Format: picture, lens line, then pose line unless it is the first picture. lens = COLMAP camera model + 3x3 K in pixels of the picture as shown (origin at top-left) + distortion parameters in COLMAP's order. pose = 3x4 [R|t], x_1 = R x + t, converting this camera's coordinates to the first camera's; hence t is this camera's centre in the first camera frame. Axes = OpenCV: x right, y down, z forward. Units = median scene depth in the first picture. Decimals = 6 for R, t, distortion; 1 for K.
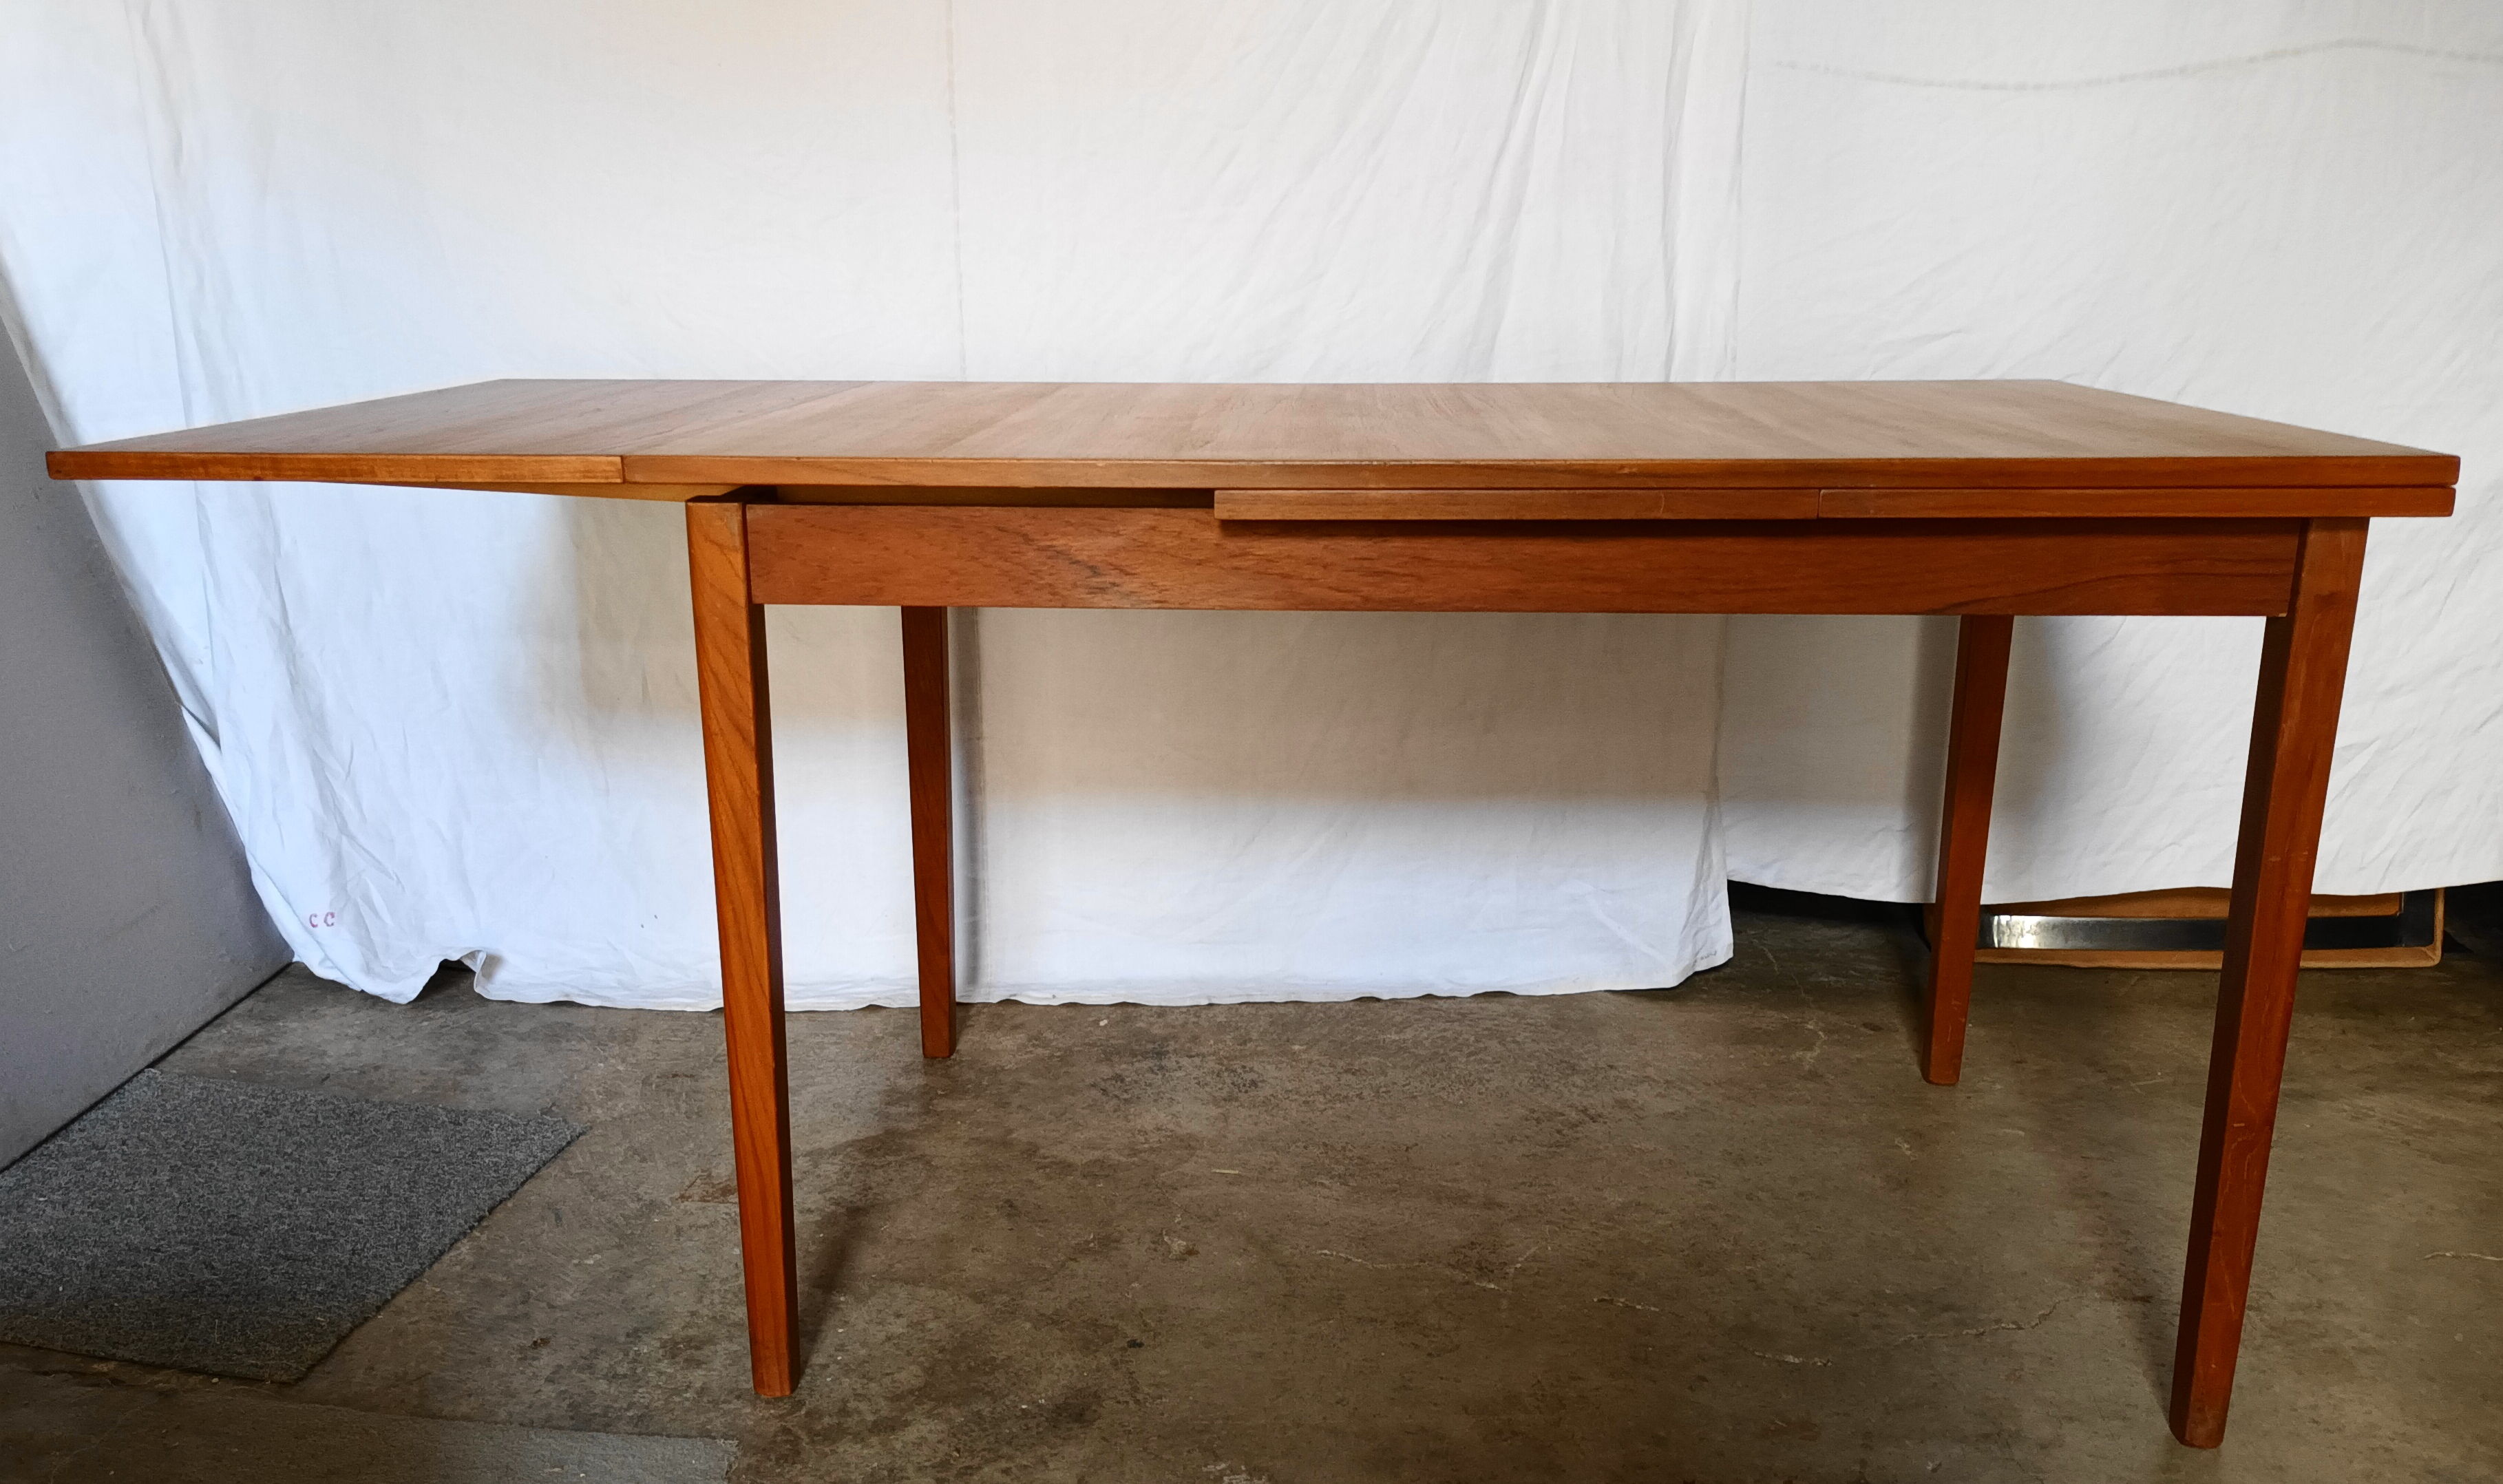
lens RADIAL K [[2078.7, 0, 1218.9], [0, 2078.7, 854.5], [0, 0, 1]] dist [0.039830, -0.034800]
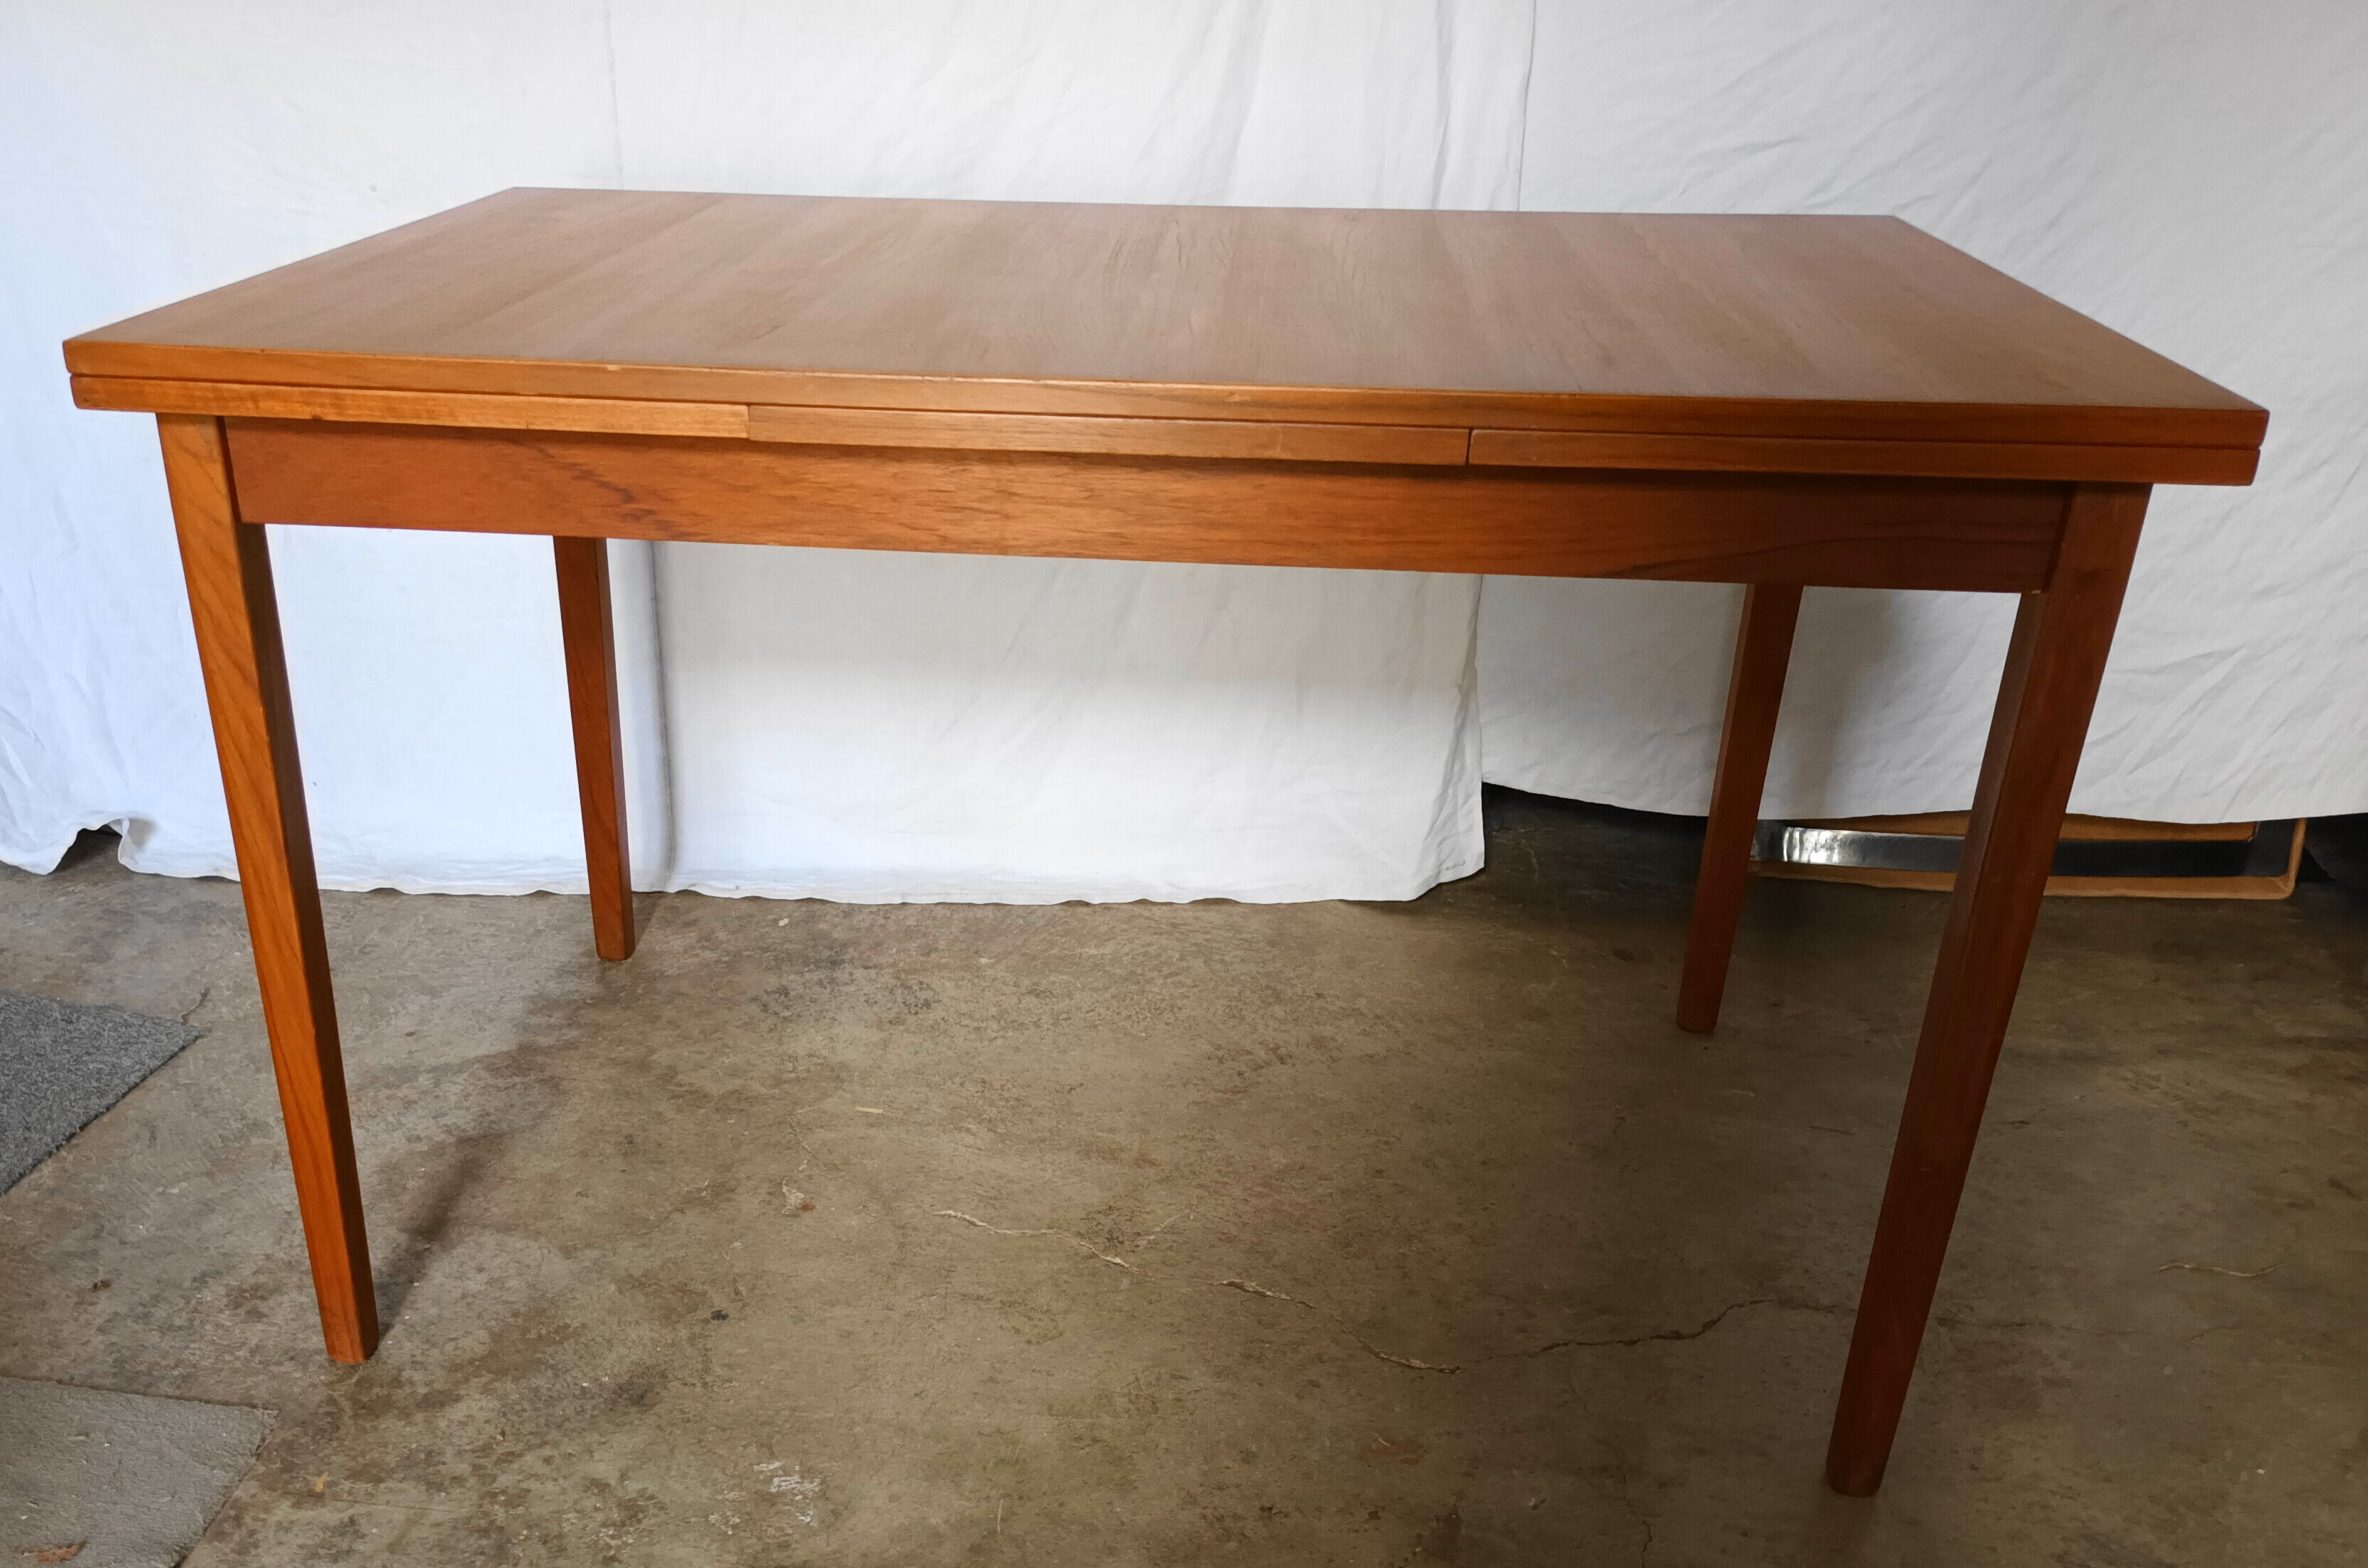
lens RADIAL K [[2137.8, 0, 1004.3], [0, 2137.8, 1061.0], [0, 0, 1]] dist [0.041132, -0.036920]
pose [[0.997622, 0.039128, -0.056744, 0.114738], [-0.026618, 0.978091, 0.206467, -0.066791], [0.063580, -0.204466, 0.976807, 0.071892]]
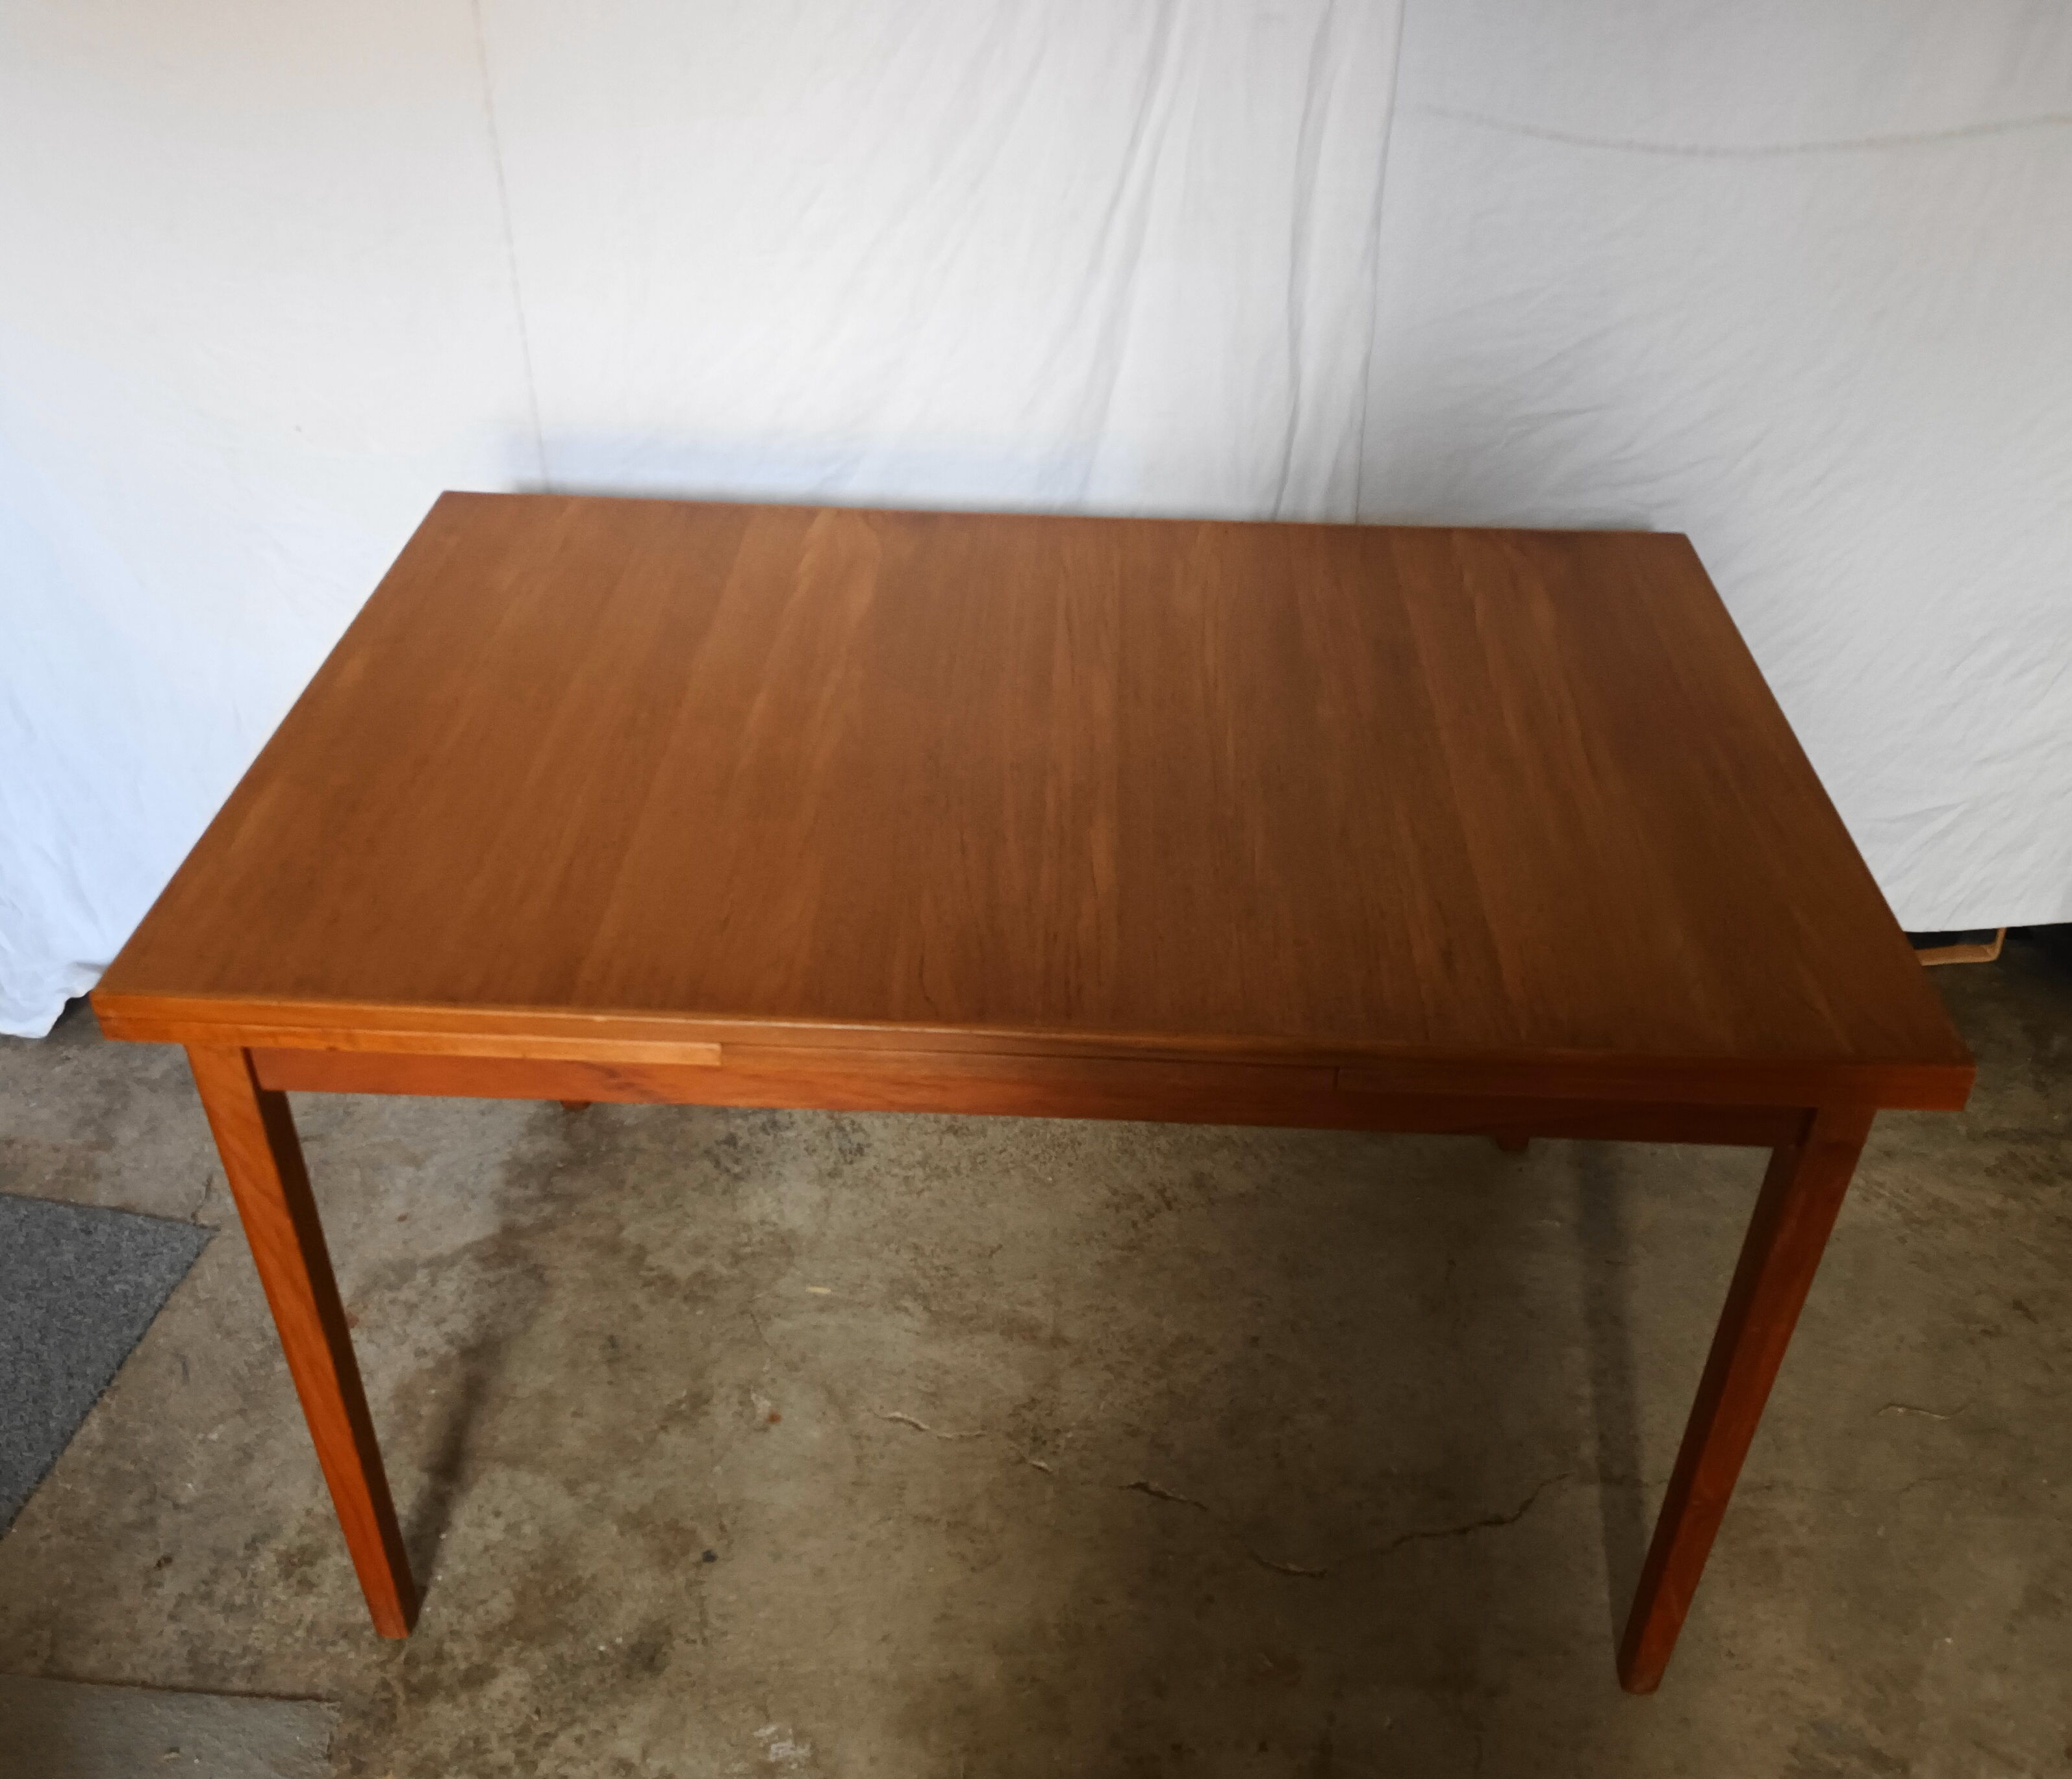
lens RADIAL K [[1954.3, 0, 1055.6], [0, 1954.3, 955.4], [0, 0, 1]] dist [0.027827, 0.000000]
pose [[0.999403, 0.002728, 0.034440, 0.088828], [-0.014737, 0.935295, 0.353562, -0.362516], [-0.031247, -0.353859, 0.934777, 0.107167]]
